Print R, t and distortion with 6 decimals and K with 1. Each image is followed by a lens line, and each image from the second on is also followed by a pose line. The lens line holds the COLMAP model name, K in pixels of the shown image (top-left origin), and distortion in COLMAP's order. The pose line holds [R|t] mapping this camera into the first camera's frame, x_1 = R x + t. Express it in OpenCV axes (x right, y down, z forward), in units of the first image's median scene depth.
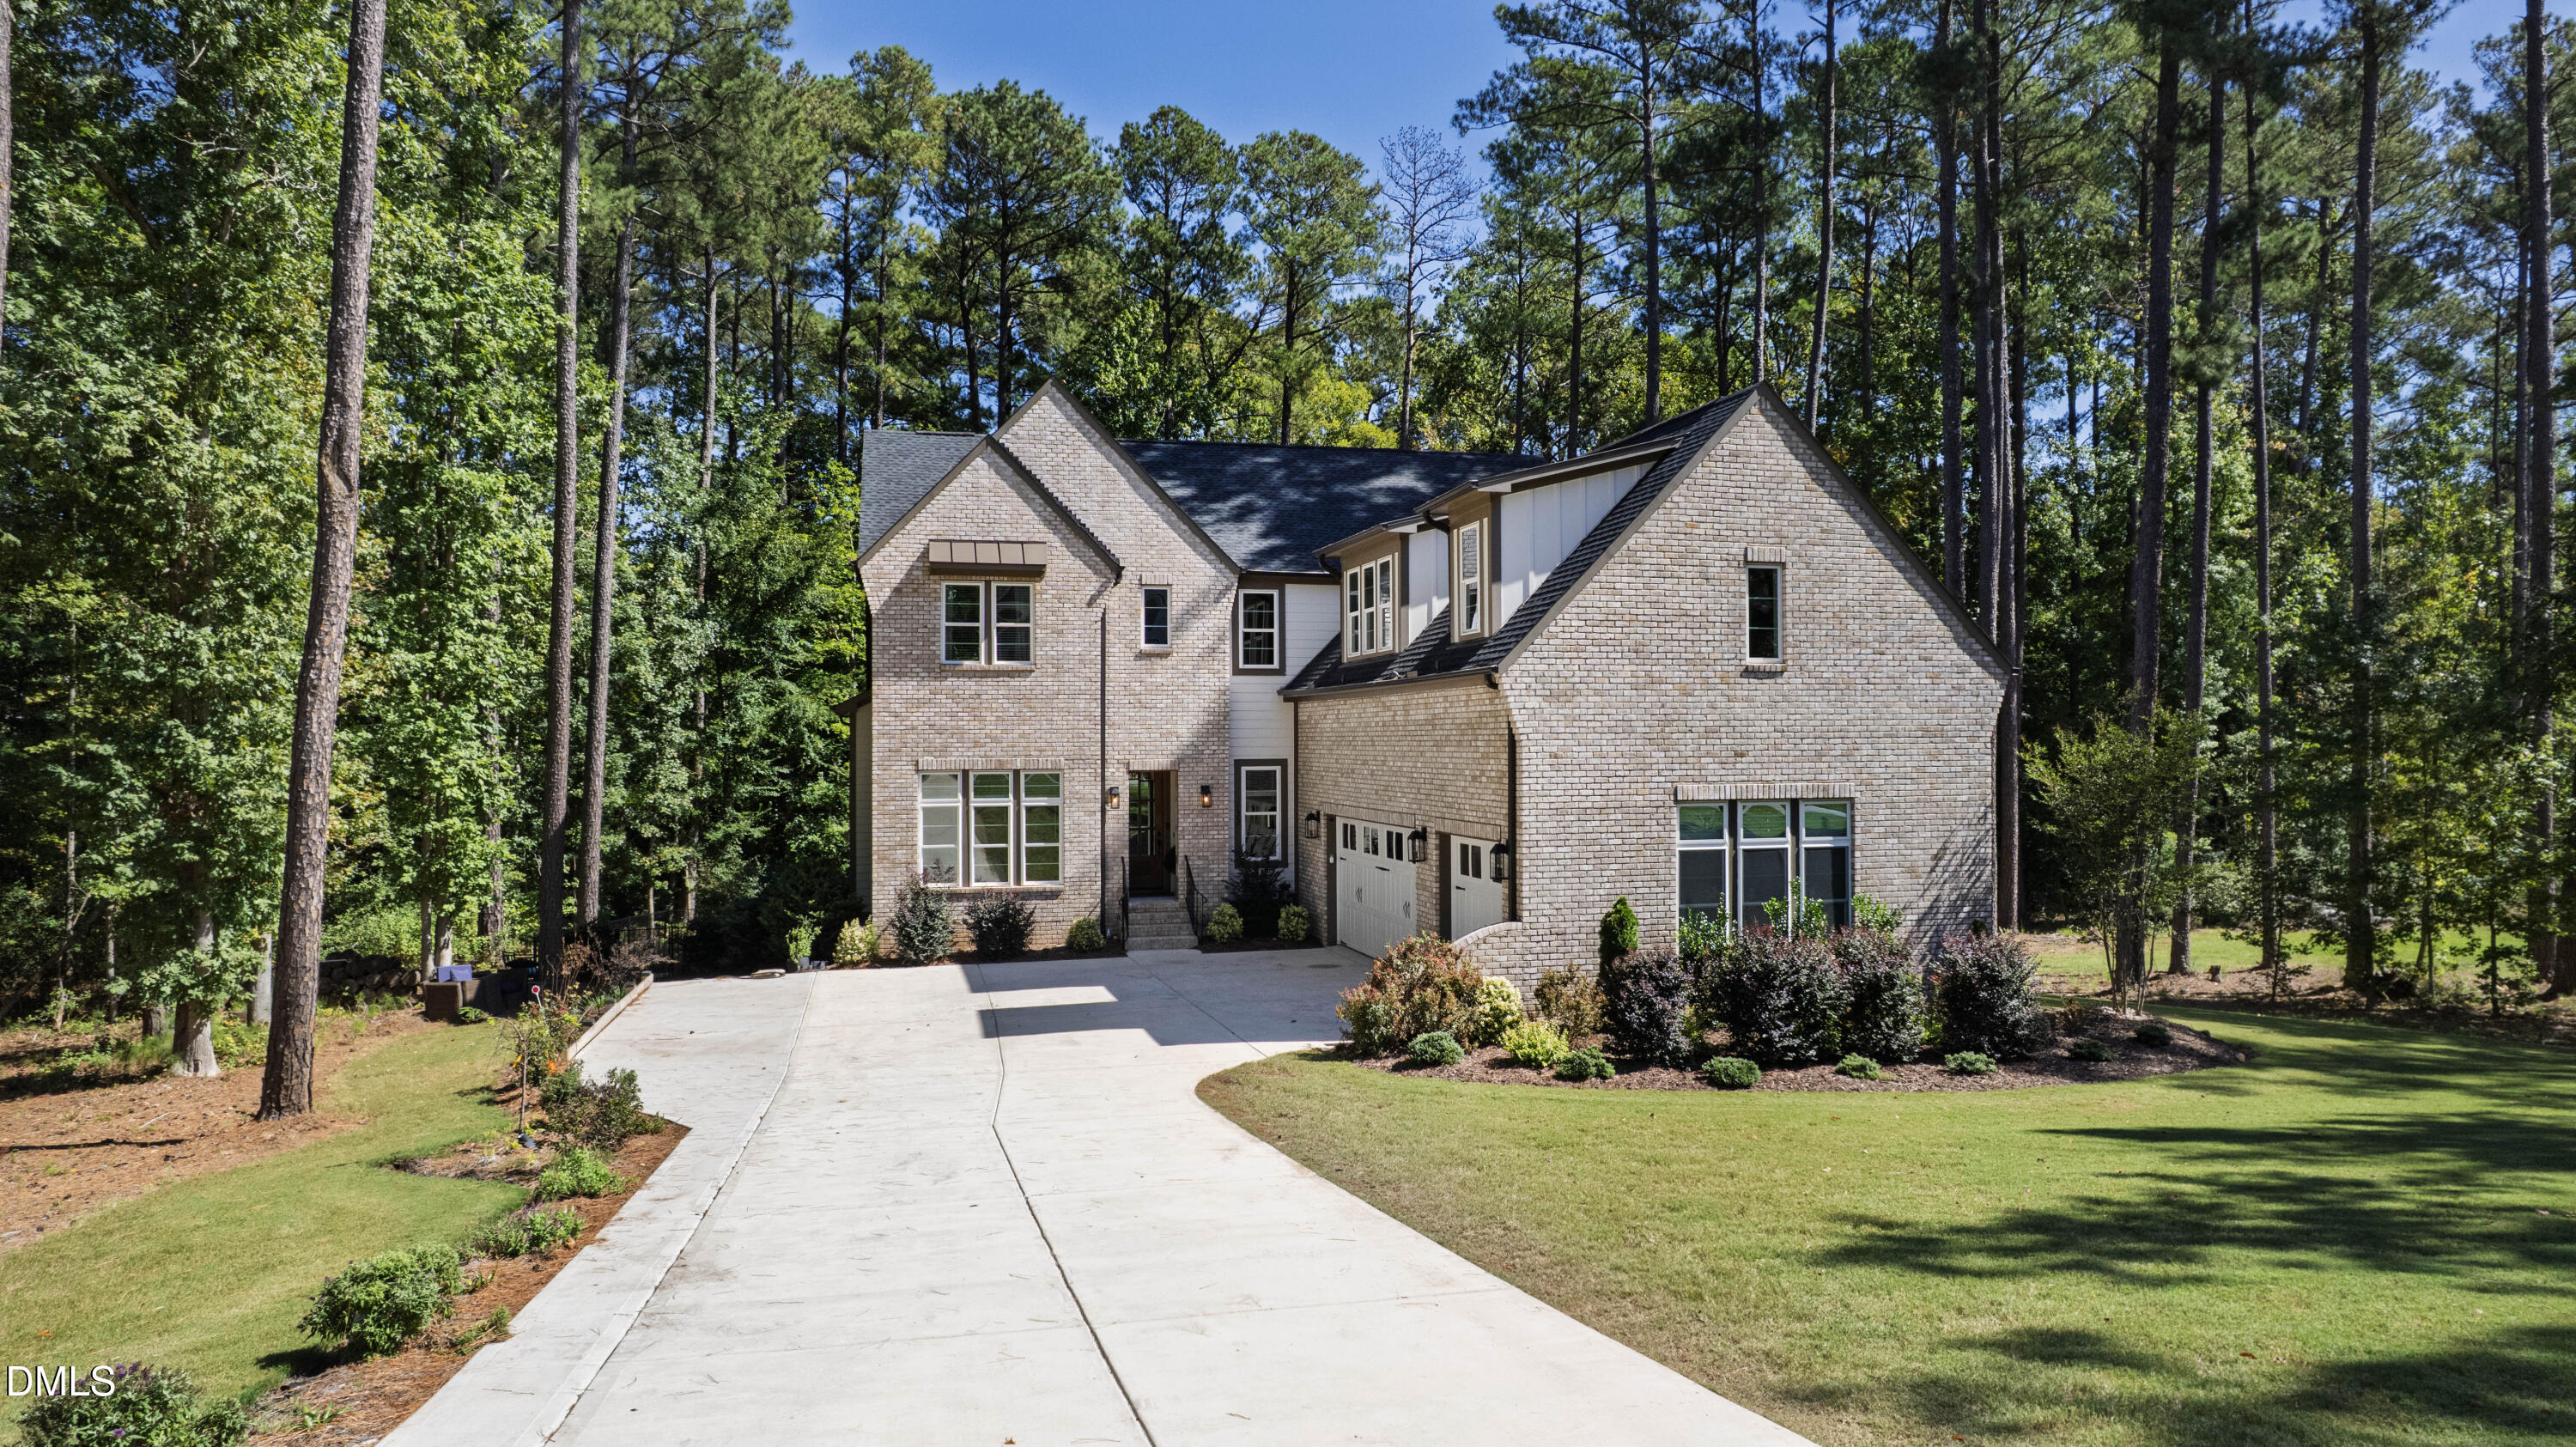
lens RADIAL K [[1650.0, 0, 1287.5], [0, 1650.0, 707.1], [0, 0, 1]] dist [-0.065037, 0.056025]
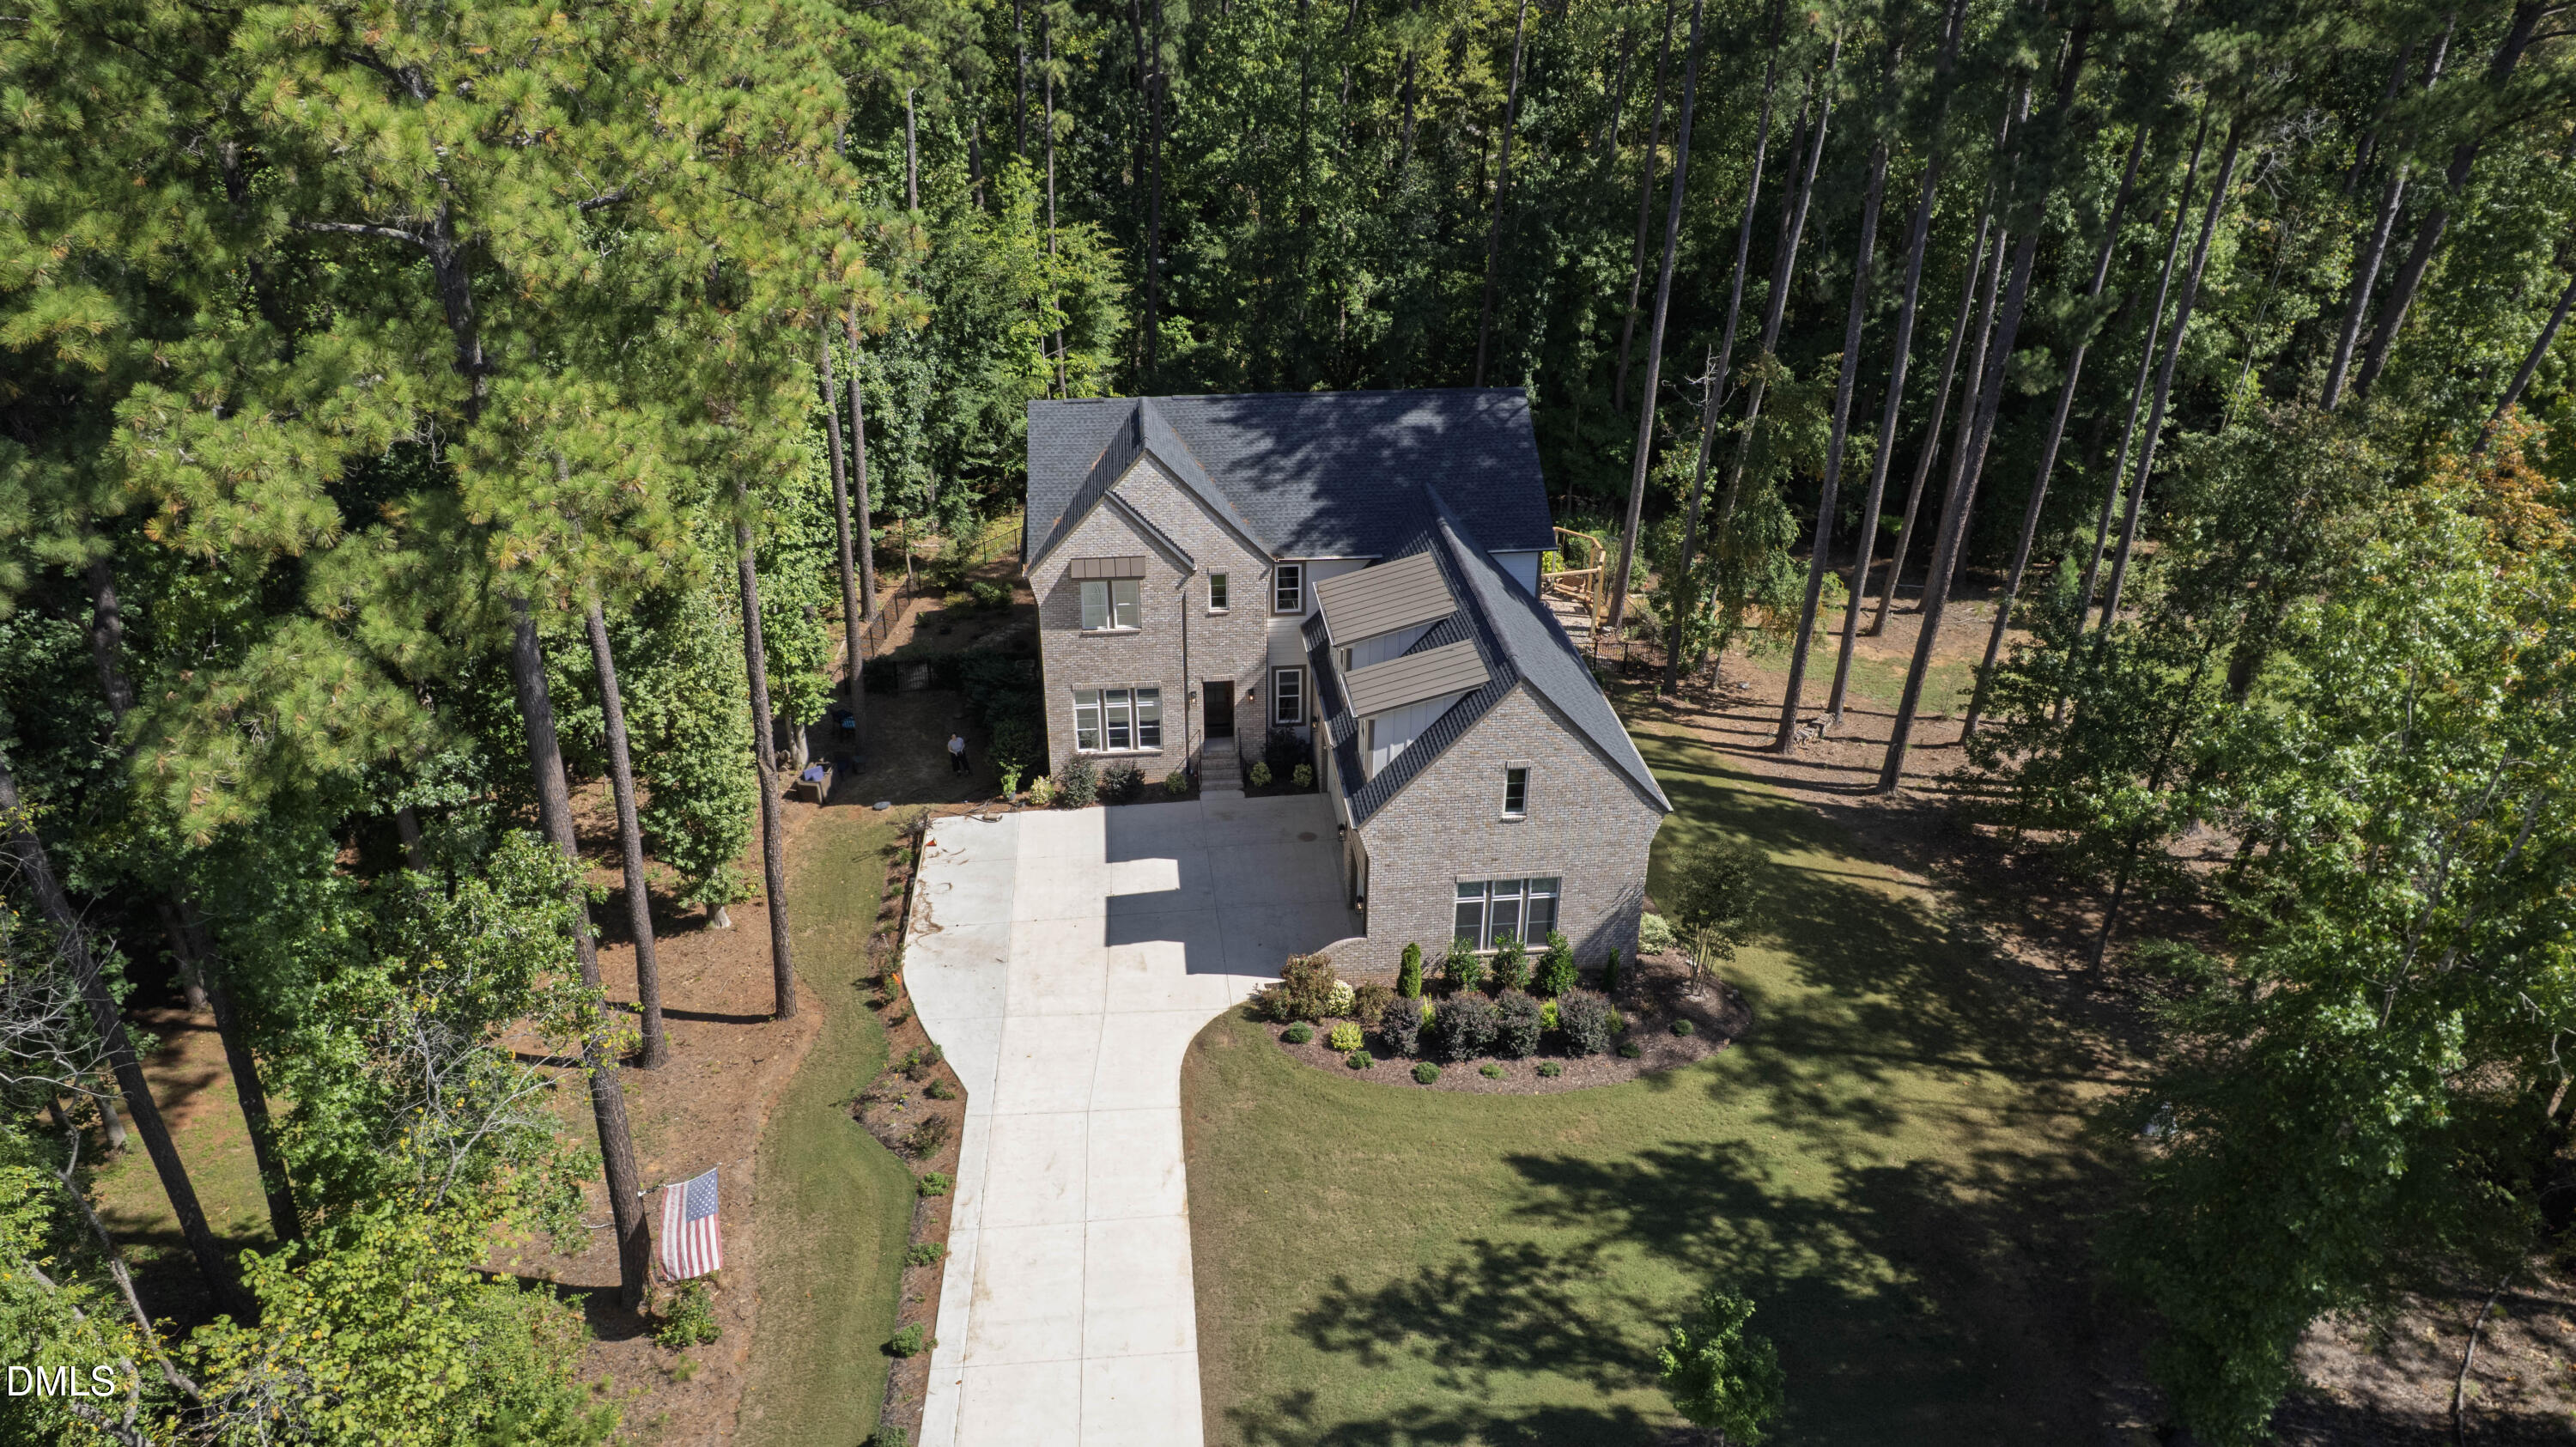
lens RADIAL K [[1657.6, 0, 1288.3], [0, 1657.6, 709.2], [0, 0, 1]] dist [-0.075711, 0.068582]
pose [[0.990292, 0.069513, -0.120371, 0.183957], [-0.004330, 0.880979, 0.473135, -0.710876], [0.138933, -0.468021, 0.872728, -0.408305]]
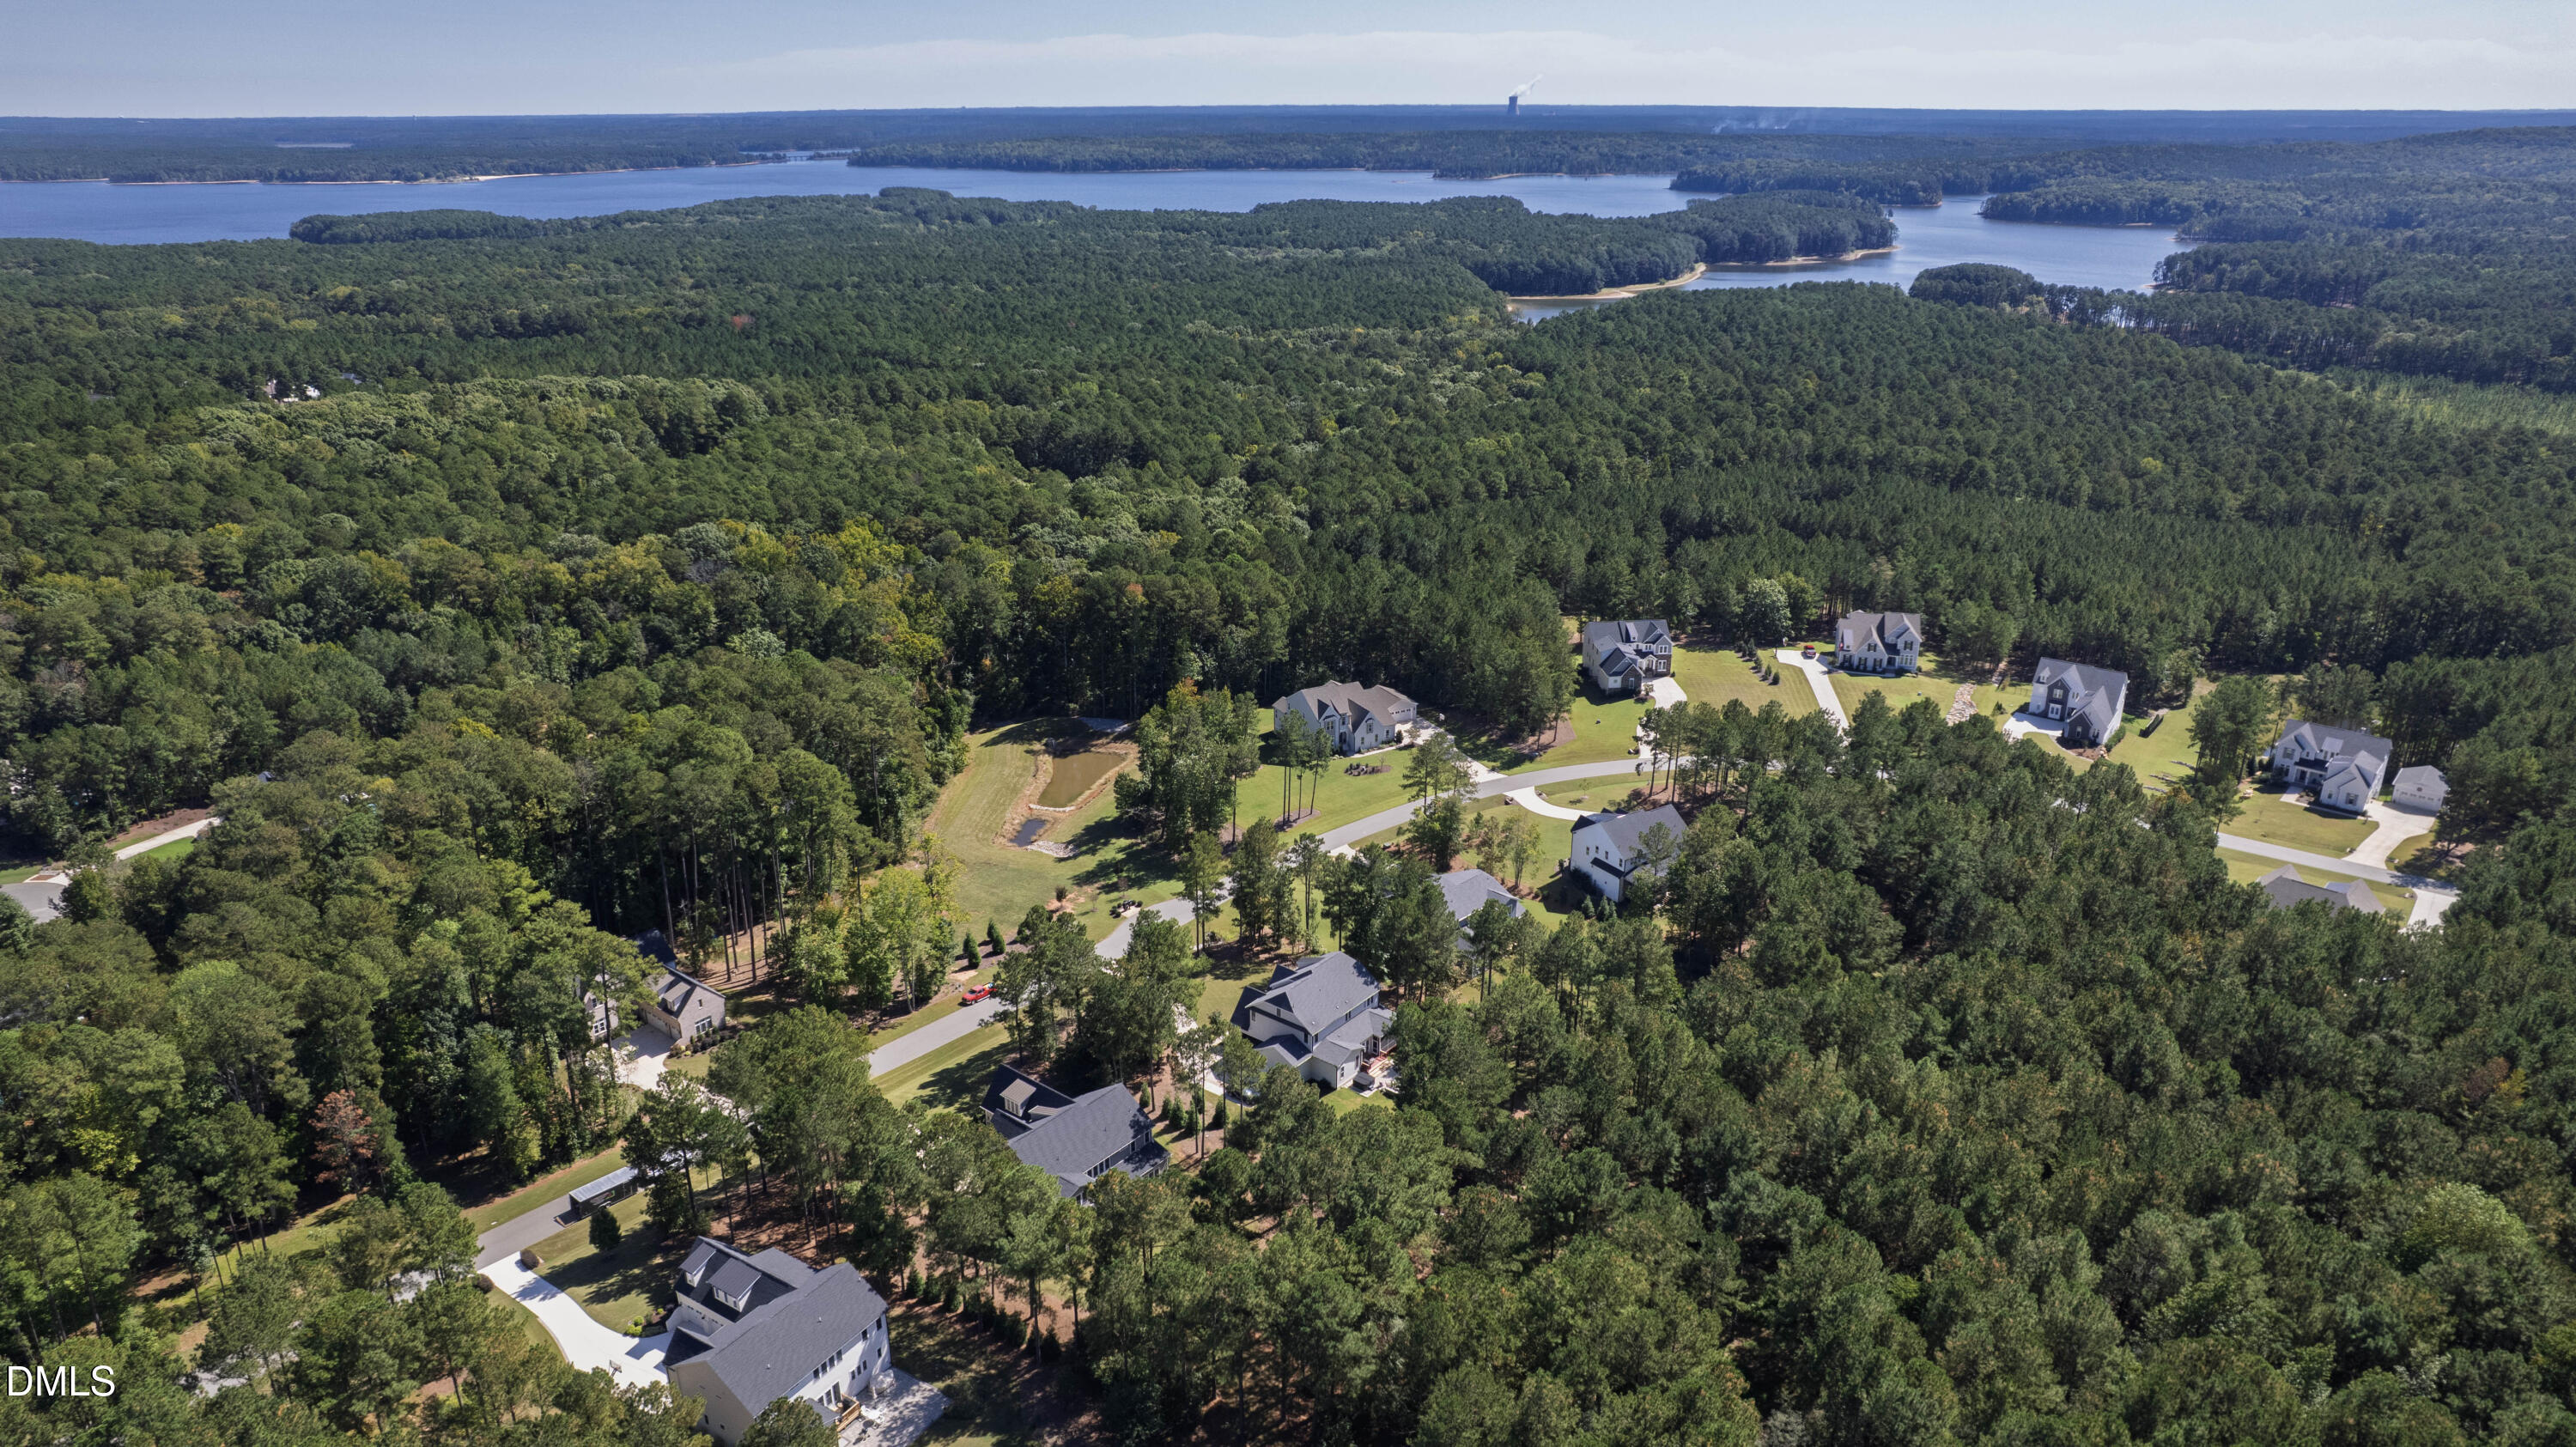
lens RADIAL K [[1650.0, 0, 1287.5], [0, 1650.0, 707.1], [0, 0, 1]] dist [-0.065037, 0.056025]
pose [[0.797283, -0.206101, 0.567329, -1.631619], [-0.012573, 0.934025, 0.356985, -4.042447], [-0.603475, -0.291751, 0.742091, -6.111867]]
